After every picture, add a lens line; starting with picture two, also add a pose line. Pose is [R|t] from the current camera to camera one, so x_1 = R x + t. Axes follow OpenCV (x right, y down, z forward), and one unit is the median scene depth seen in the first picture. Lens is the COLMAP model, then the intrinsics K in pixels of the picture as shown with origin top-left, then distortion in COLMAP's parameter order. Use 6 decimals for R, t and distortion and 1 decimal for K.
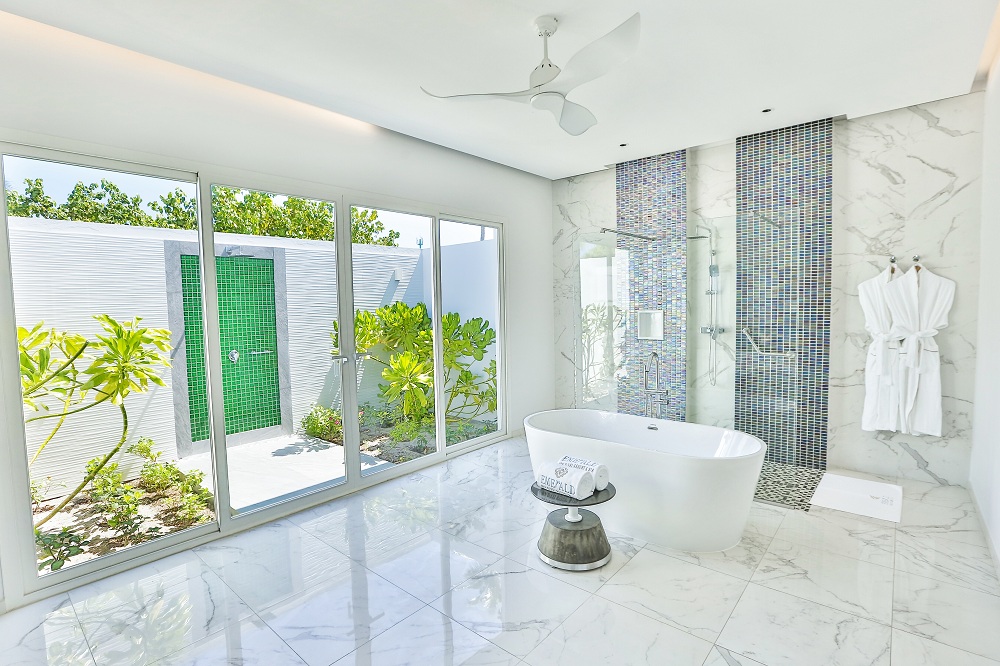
lens RADIAL K [[477.7, 0, 491.2], [0, 477.7, 334.0], [0, 0, 1]] dist [-0.041160, 0.000400]
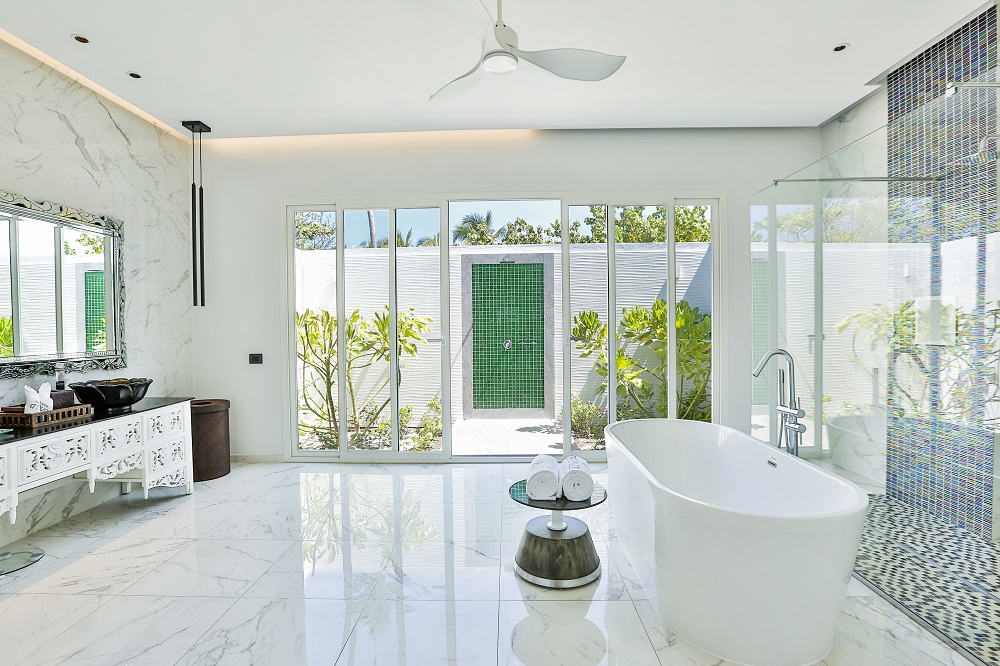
lens RADIAL K [[477.7, 0, 491.2], [0, 477.7, 334.0], [0, 0, 1]] dist [-0.041160, 0.000400]
pose [[0.637733, 0.029199, -0.769704, 0.408224], [-0.051801, 0.998645, -0.005036, 0.029433], [0.768514, 0.043083, 0.638381, 0.191506]]
